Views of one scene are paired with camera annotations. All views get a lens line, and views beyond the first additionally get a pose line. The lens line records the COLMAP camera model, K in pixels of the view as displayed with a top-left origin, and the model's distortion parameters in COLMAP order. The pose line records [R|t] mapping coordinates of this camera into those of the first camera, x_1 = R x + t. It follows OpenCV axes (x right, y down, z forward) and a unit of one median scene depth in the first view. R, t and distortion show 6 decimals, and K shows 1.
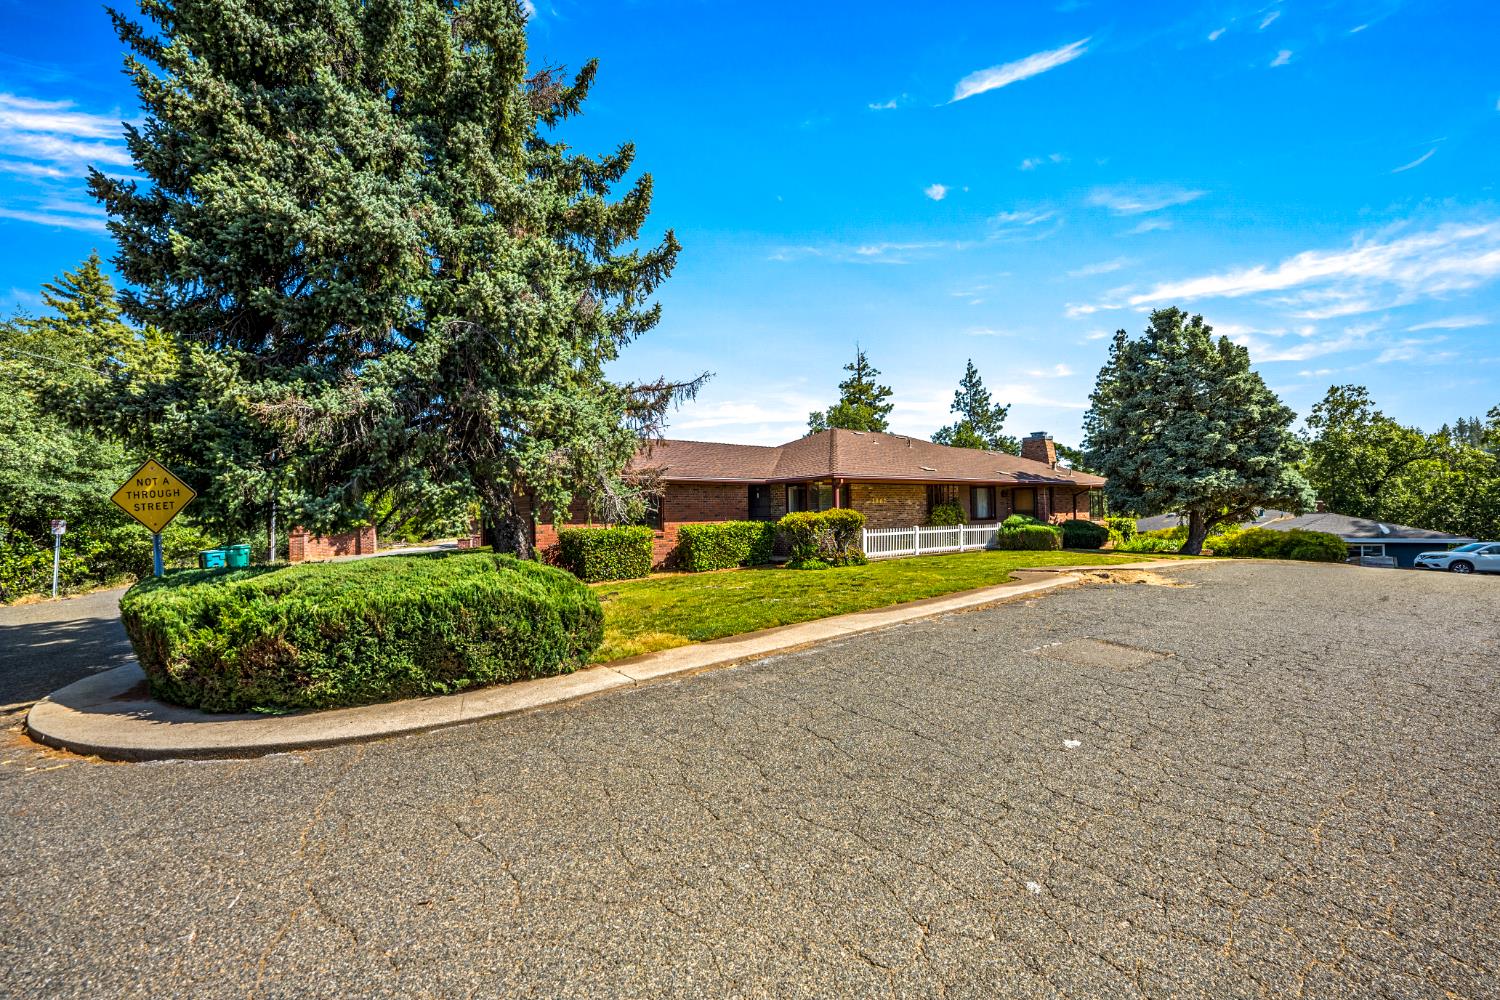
lens RADIAL K [[613.2, 0, 750.0], [0, 613.2, 500.0], [0, 0, 1]] dist [-0.000278, -0.000030]
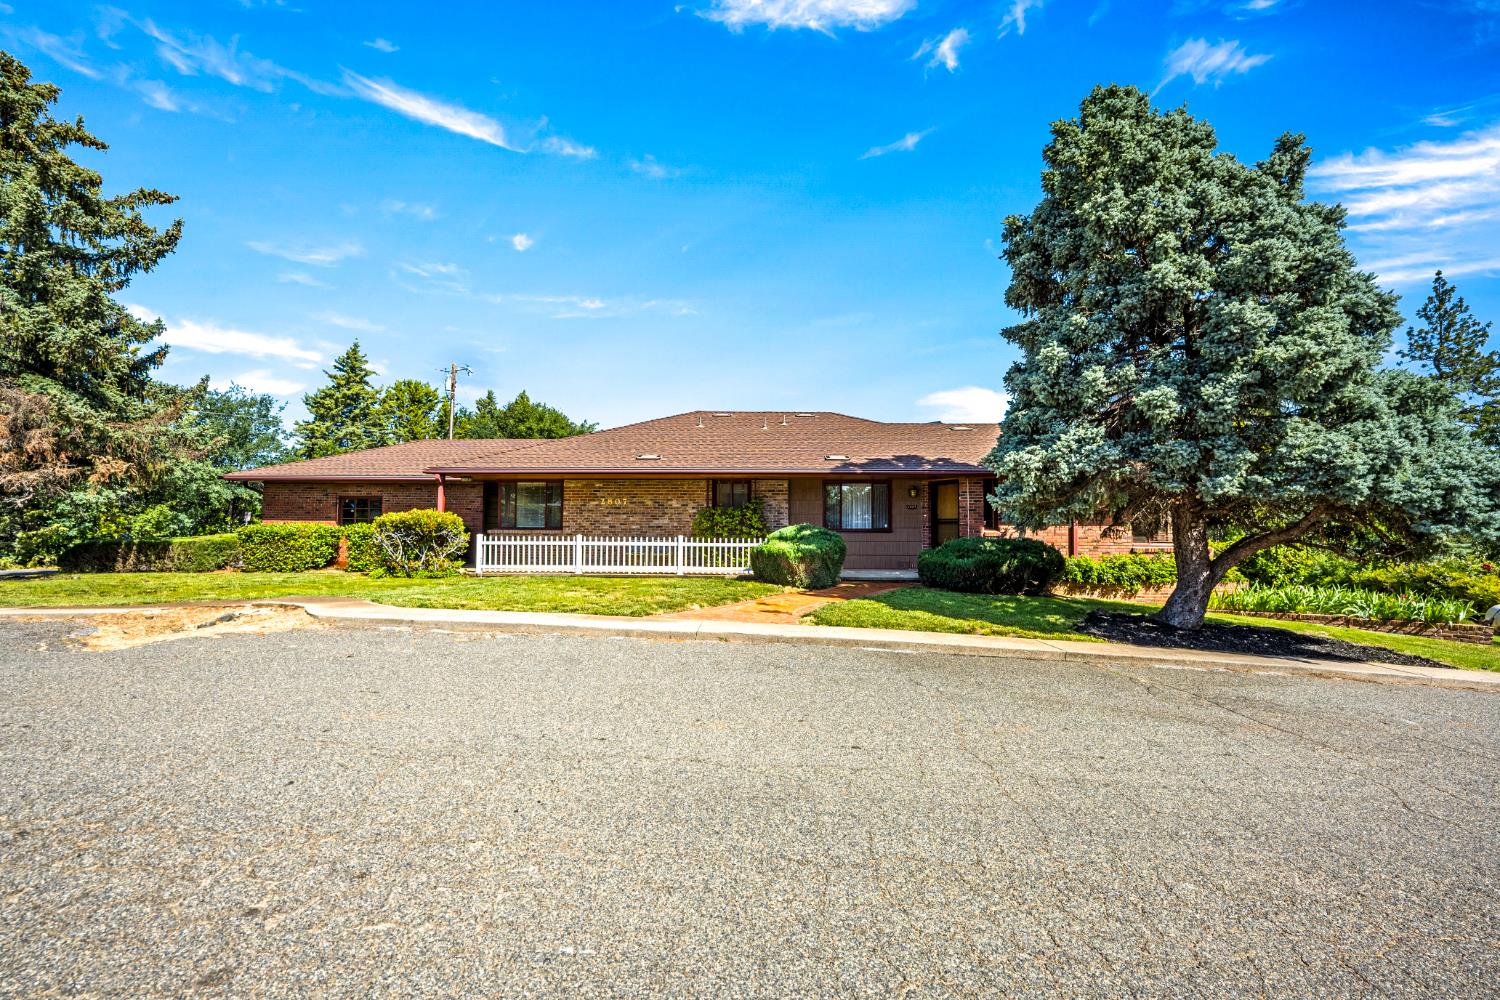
lens RADIAL K [[582.3, 0, 750.0], [0, 582.3, 500.0], [0, 0, 1]] dist [0.000071, 0.000009]
pose [[0.789462, 0.003610, -0.613789, 0.755212], [-0.002762, 0.999993, 0.002328, -0.002399], [0.613793, -0.000142, 0.789467, 0.493883]]
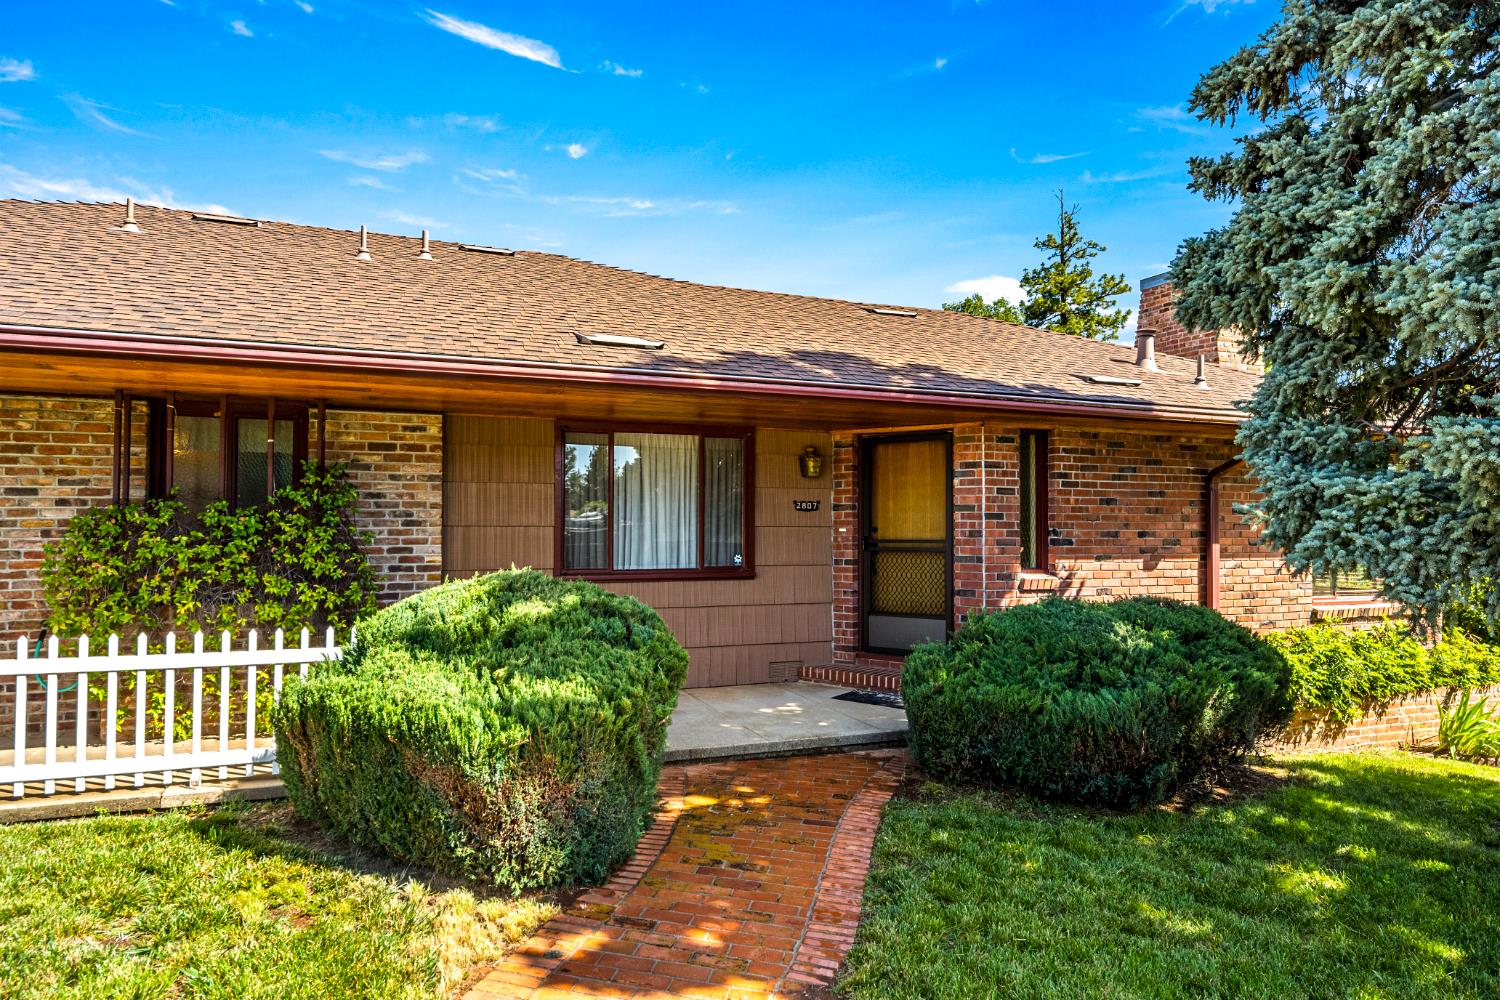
lens RADIAL K [[925.7, 0, 749.7], [0, 925.7, 494.6], [0, 0, 1]] dist [0.000284, 0.000188]
pose [[0.968316, 0.020566, -0.248881, 0.554510], [-0.019560, 0.999787, 0.006513, 0.000392], [0.248962, -0.001438, 0.968512, 0.776290]]
